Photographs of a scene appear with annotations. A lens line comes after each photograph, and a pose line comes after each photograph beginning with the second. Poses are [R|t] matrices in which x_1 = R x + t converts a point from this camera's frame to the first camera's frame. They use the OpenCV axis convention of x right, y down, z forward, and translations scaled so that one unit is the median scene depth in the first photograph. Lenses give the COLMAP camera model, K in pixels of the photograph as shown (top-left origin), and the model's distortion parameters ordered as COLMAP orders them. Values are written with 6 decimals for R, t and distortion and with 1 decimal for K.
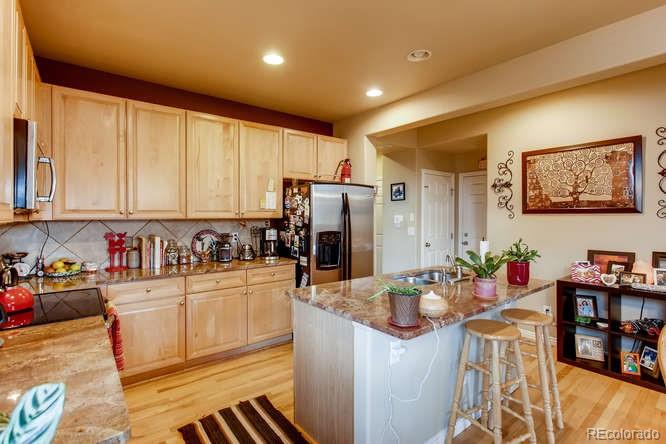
lens RADIAL K [[322.8, 0, 331.2], [0, 322.8, 216.6], [0, 0, 1]] dist [-0.016707, 0.000309]
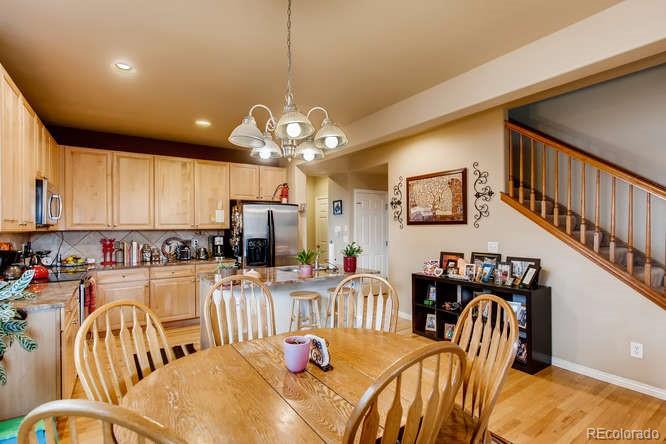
lens RADIAL K [[322.8, 0, 331.2], [0, 322.8, 226.3], [0, 0, 1]] dist [-0.016707, 0.000309]
pose [[0.996926, -0.004041, -0.078246, 0.430771], [0.003705, 0.999983, -0.004442, 0.001916], [0.078263, 0.004138, 0.996924, -0.363924]]
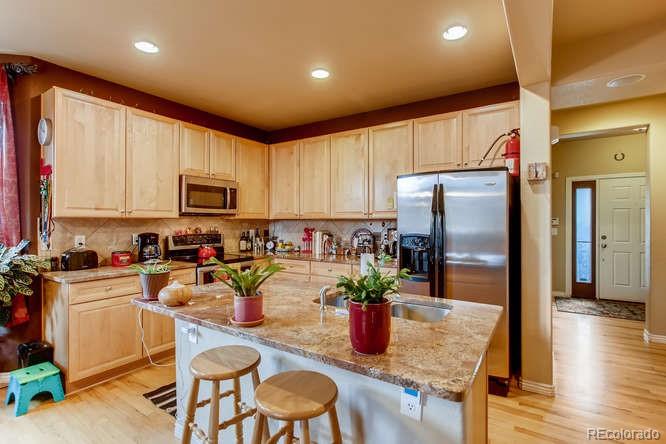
lens RADIAL K [[322.8, 0, 334.1], [0, 322.8, 218.6], [0, 0, 1]] dist [-0.016707, 0.000309]
pose [[0.314786, 0.001095, -0.949162, 0.714277], [0.003080, 0.999993, 0.002175, 0.003197], [0.949158, -0.003608, 0.314781, 0.566948]]
